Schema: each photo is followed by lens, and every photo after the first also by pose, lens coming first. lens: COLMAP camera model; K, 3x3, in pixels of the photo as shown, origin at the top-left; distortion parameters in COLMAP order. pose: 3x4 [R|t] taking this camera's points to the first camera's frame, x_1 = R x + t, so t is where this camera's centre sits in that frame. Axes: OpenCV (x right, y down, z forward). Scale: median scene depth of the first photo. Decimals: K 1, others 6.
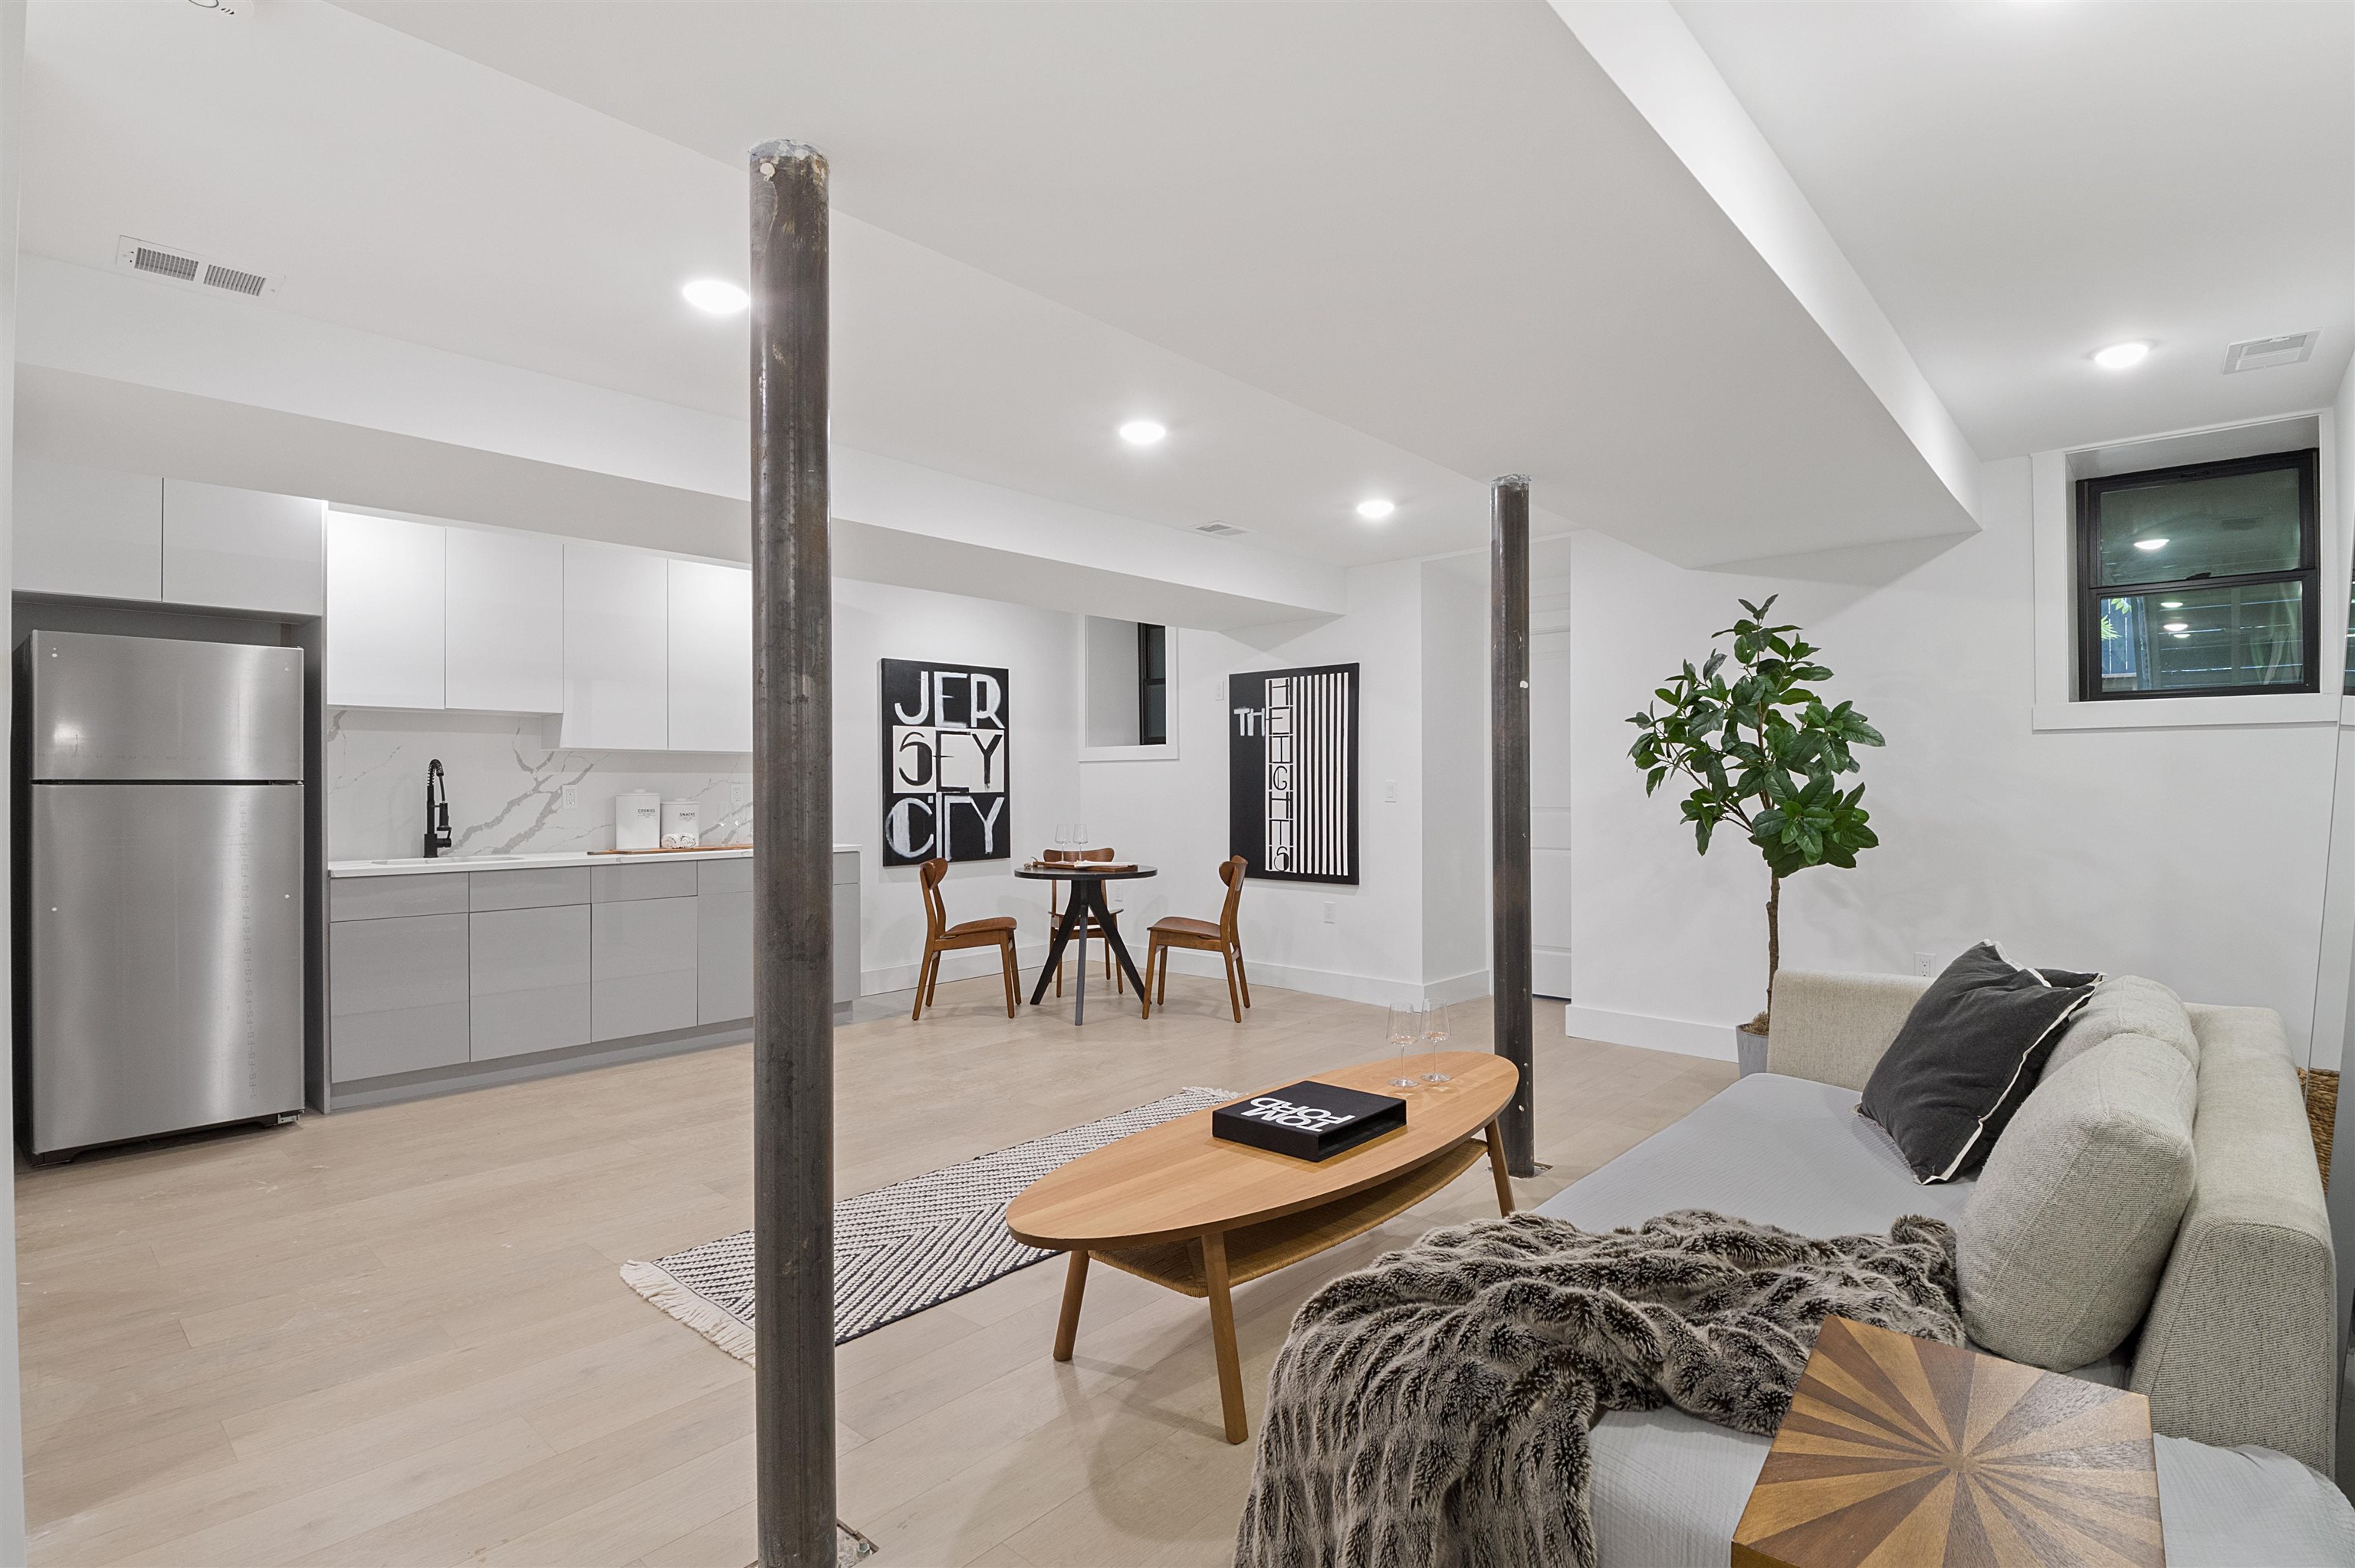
lens RADIAL K [[1135.3, 0, 1195.7], [0, 1135.3, 788.3], [0, 0, 1]] dist [0.017013, -0.025244]
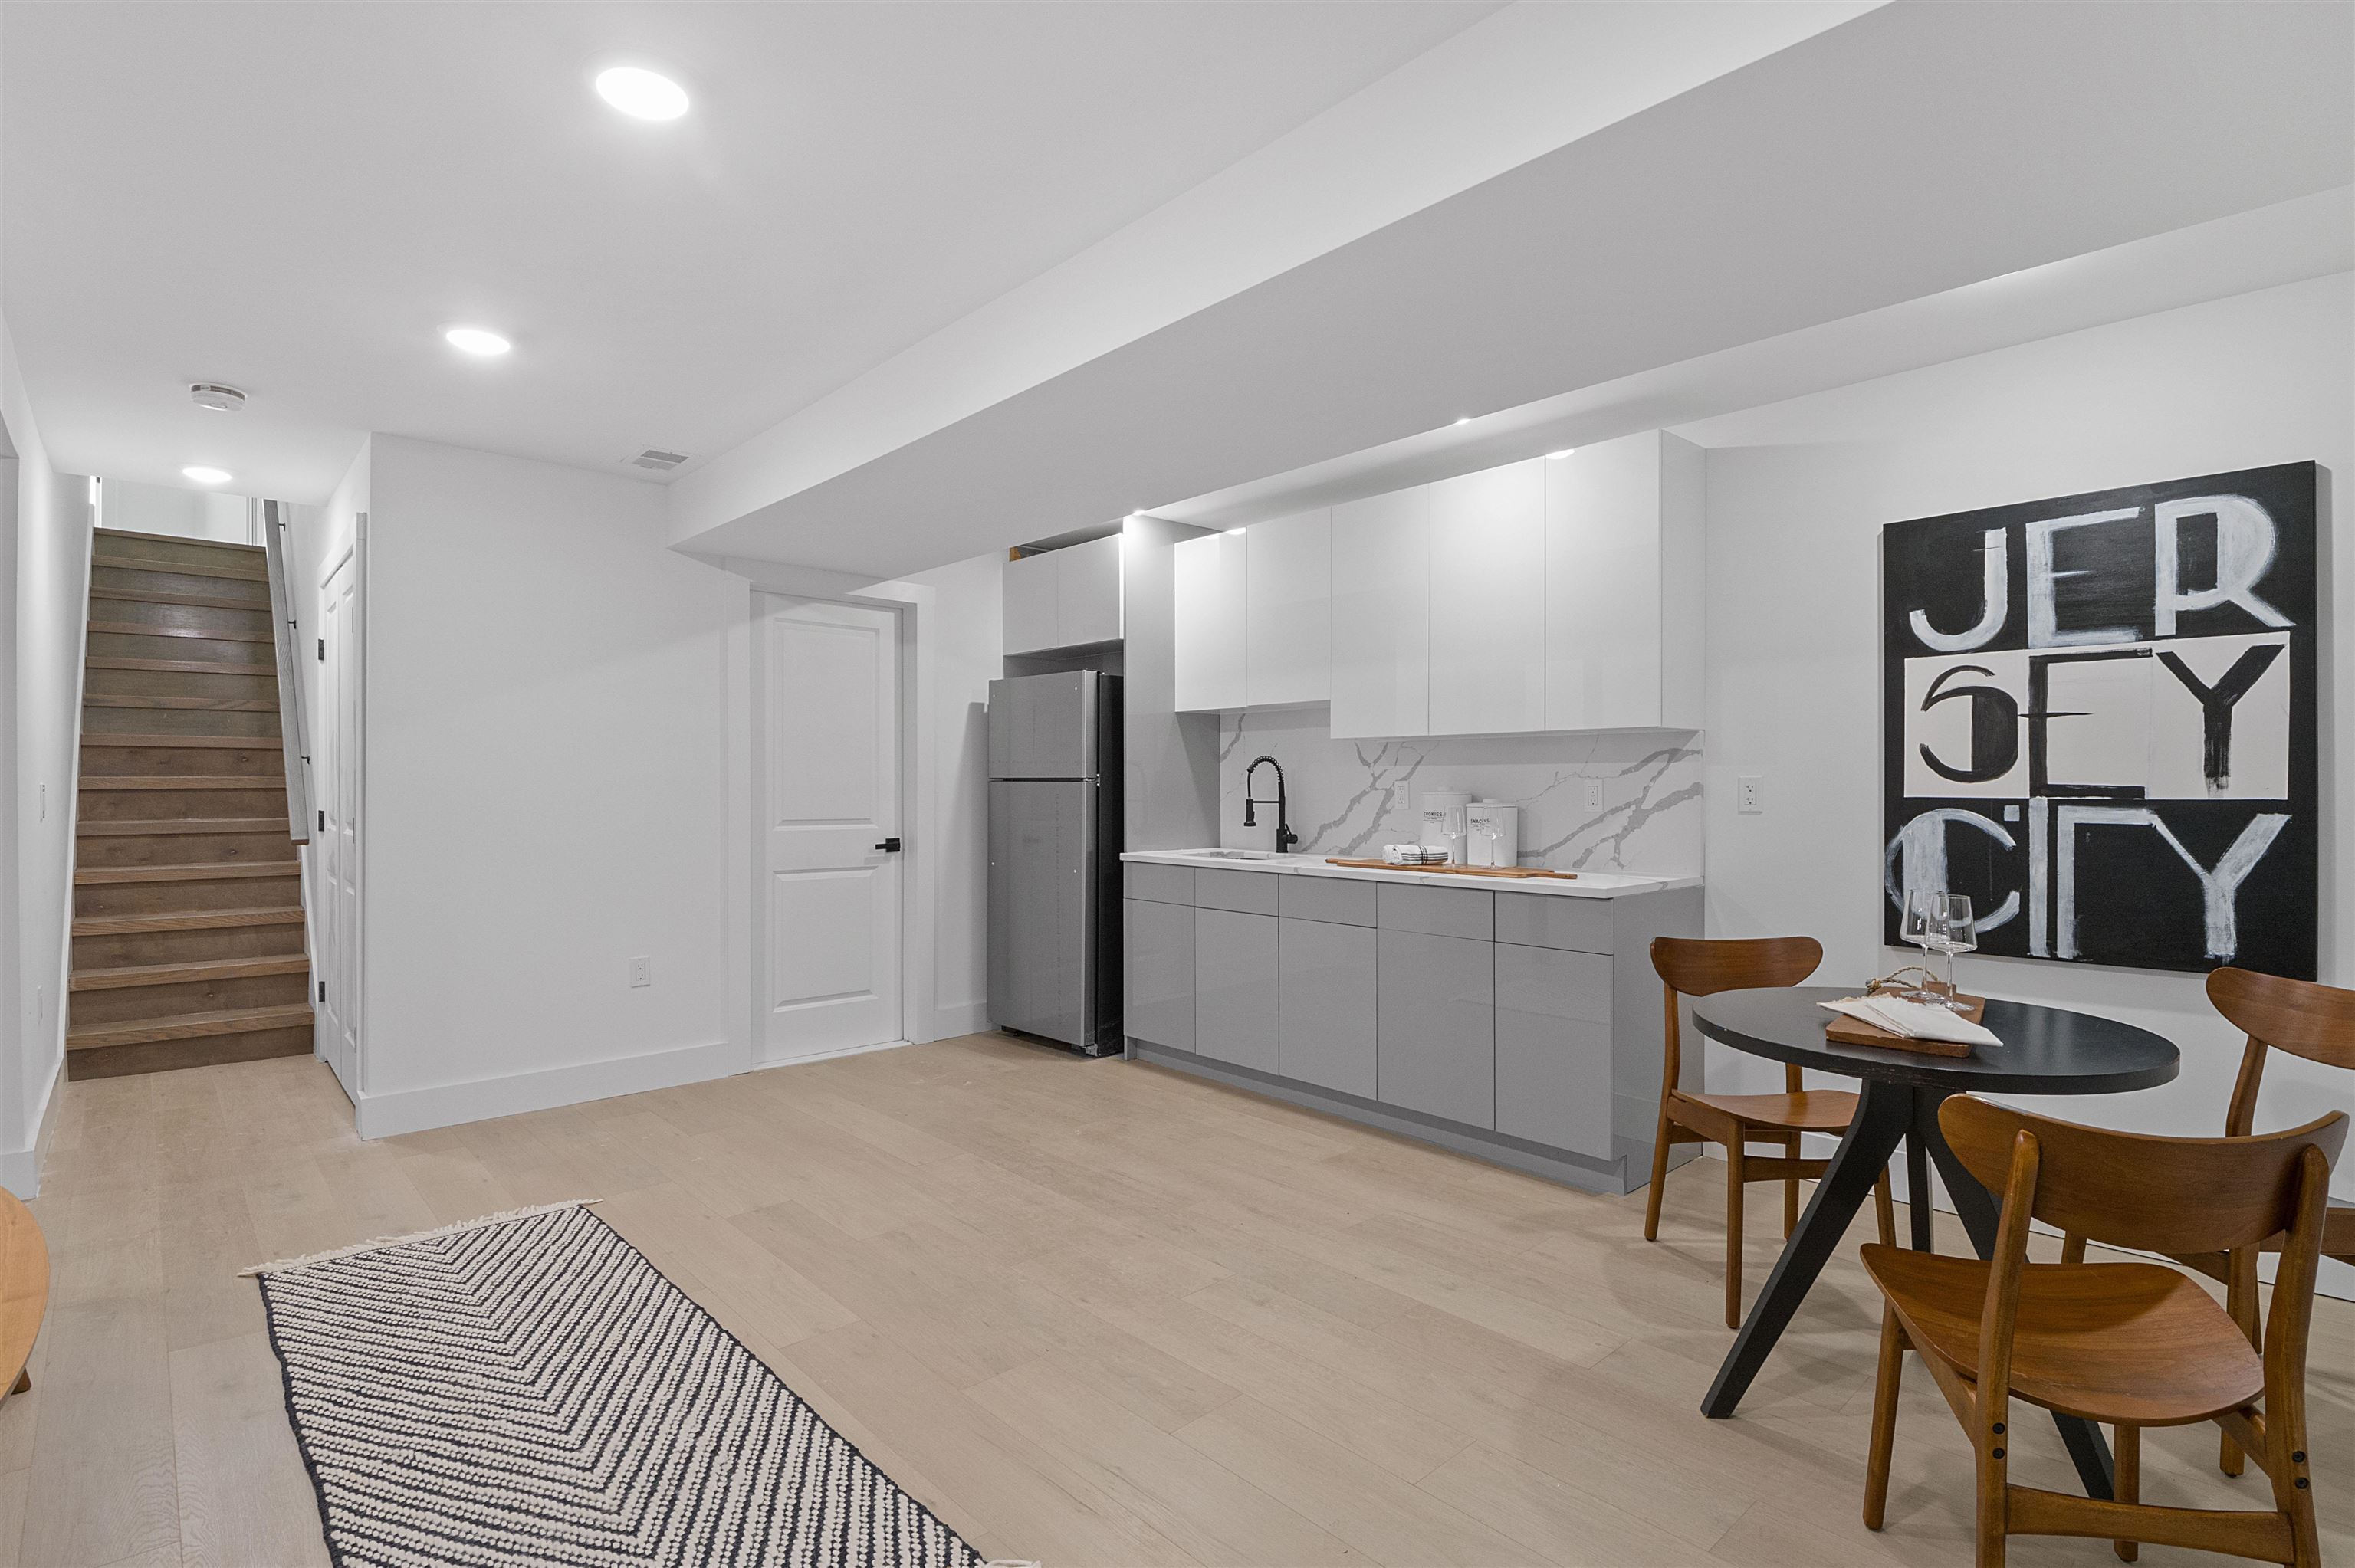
lens RADIAL K [[1135.3, 0, 1182.2], [0, 1135.3, 796.4], [0, 0, 1]] dist [0.017013, -0.025244]
pose [[-0.097660, 0.018571, -0.995047, 0.247048], [0.001932, 0.999828, 0.018471, -0.005603], [0.995218, -0.000118, -0.097679, 0.725706]]
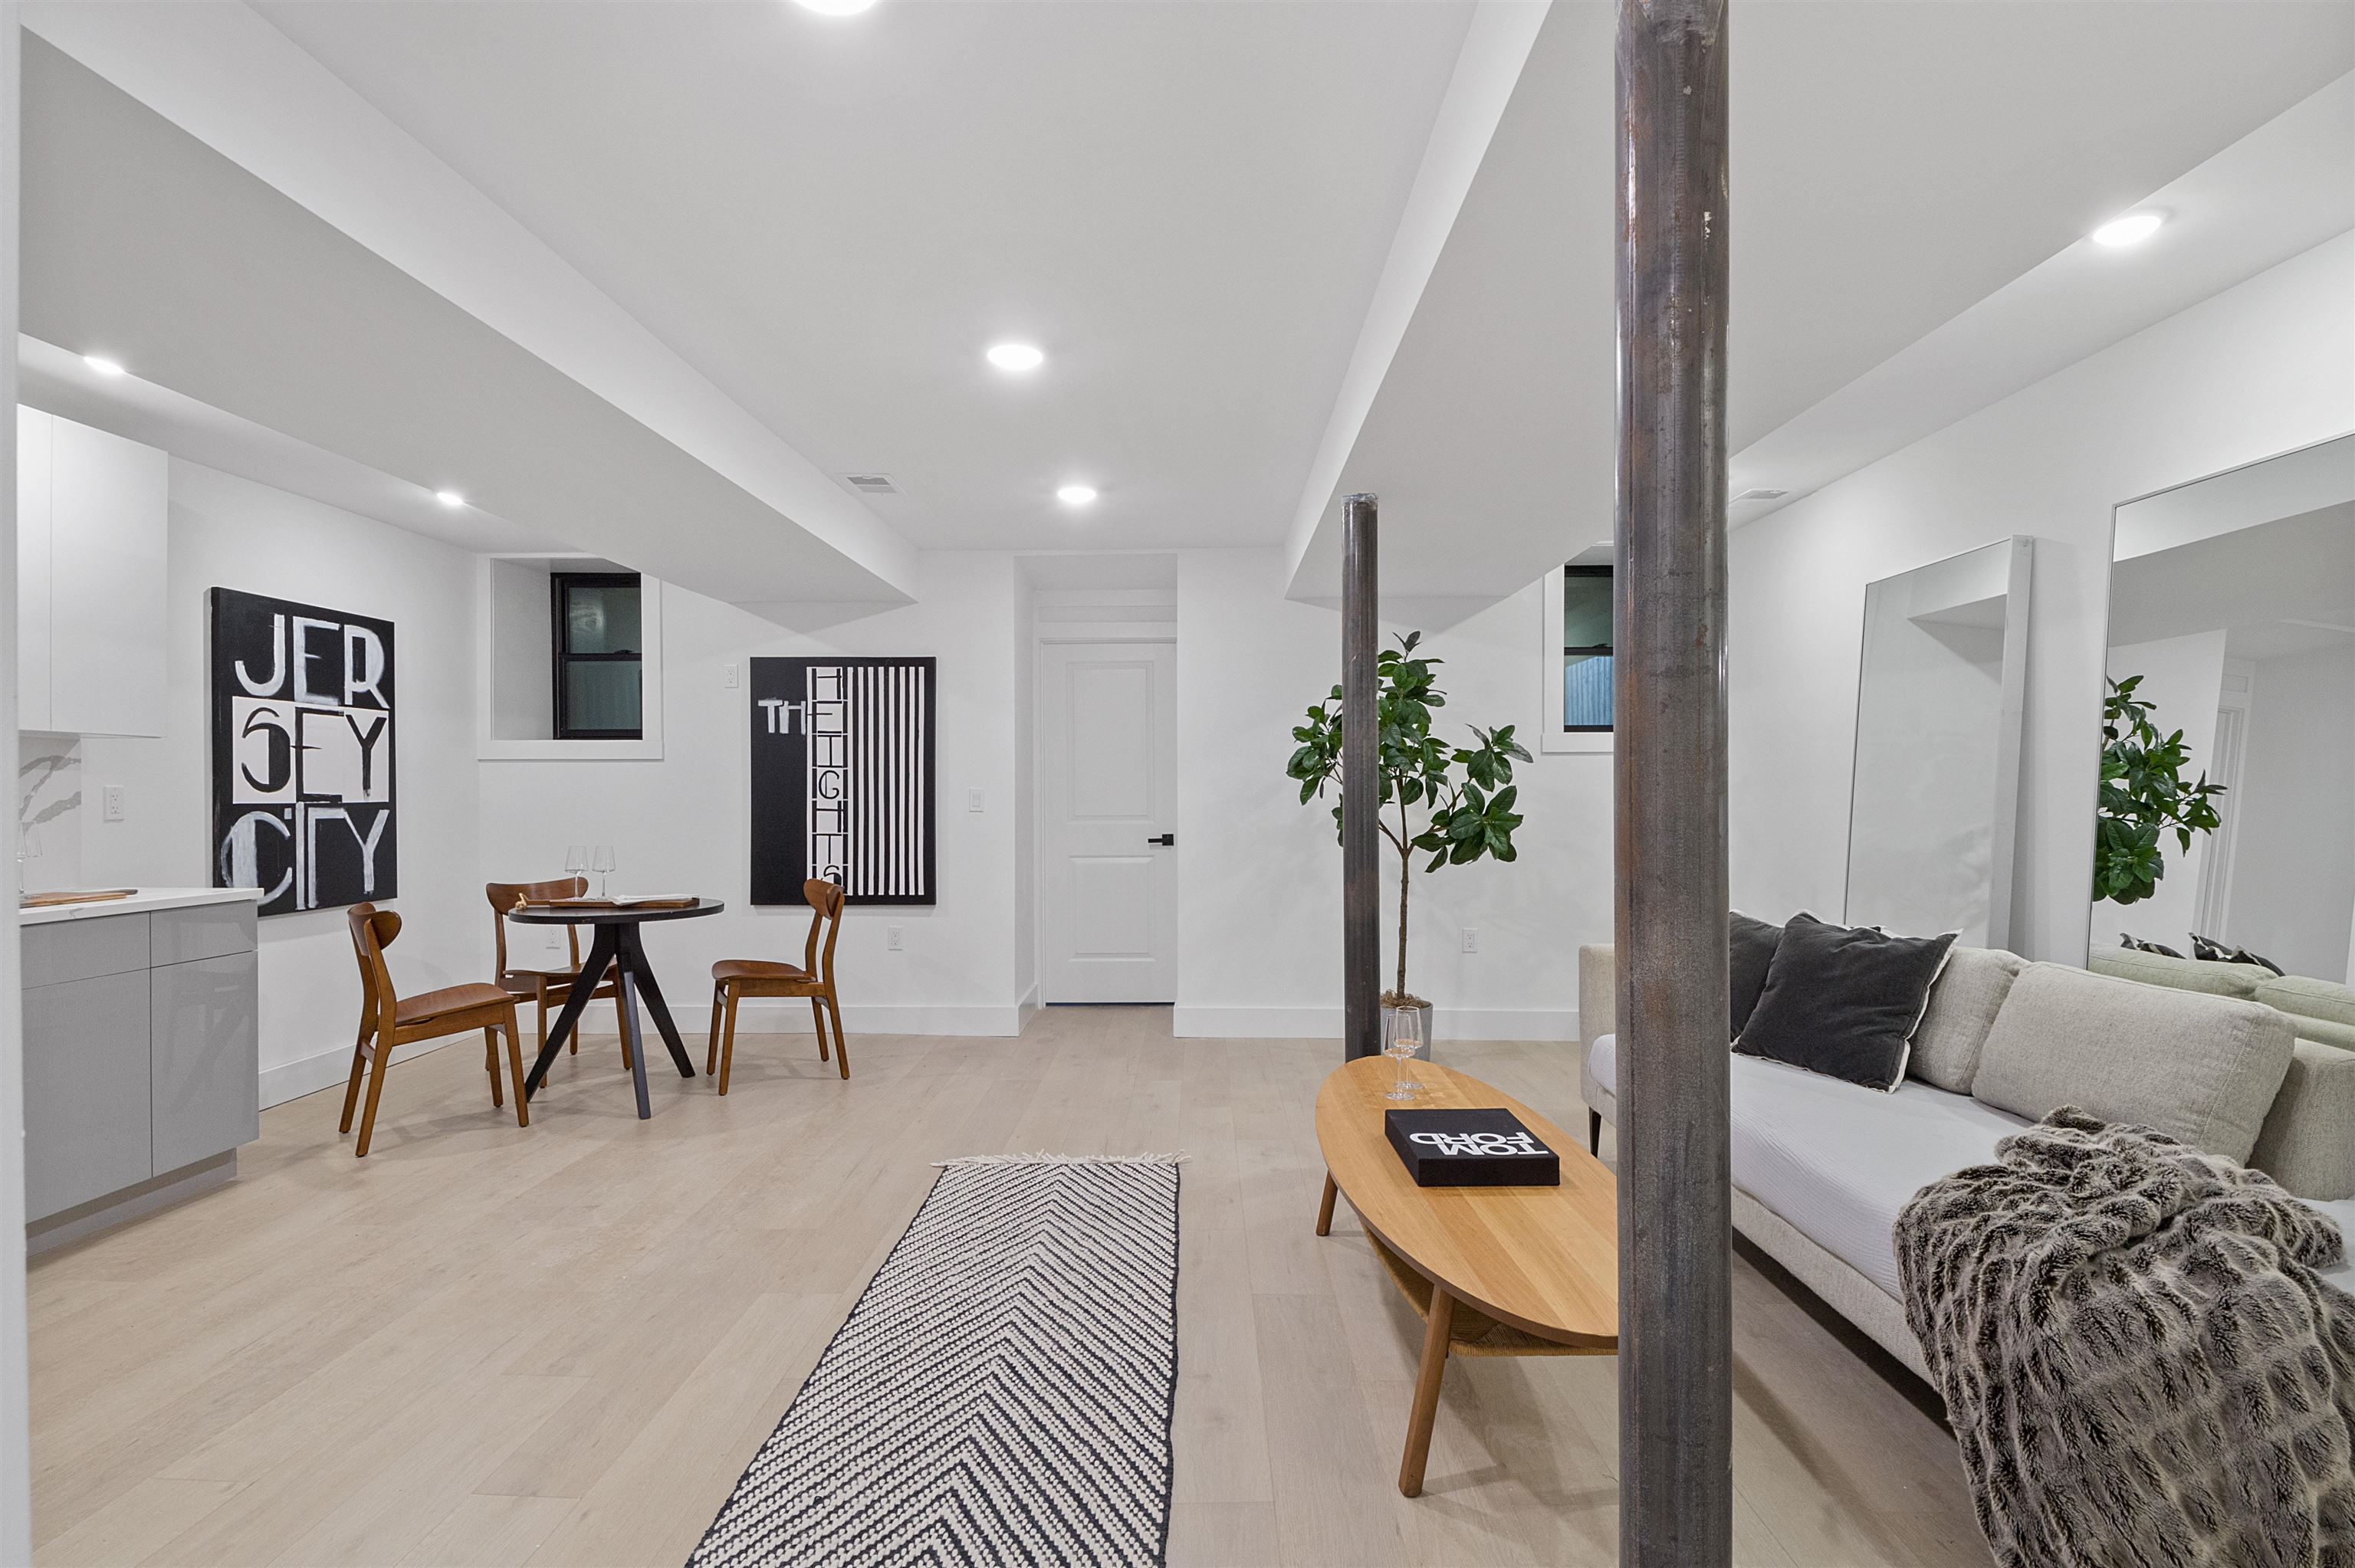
lens RADIAL K [[1135.3, 0, 1189.1], [0, 1135.3, 808.4], [0, 0, 1]] dist [0.017013, -0.025244]
pose [[0.755075, -0.005208, 0.655618, -0.272835], [-0.000697, 0.999962, 0.008746, 0.001129], [-0.655638, -0.007061, 0.755042, 0.174295]]
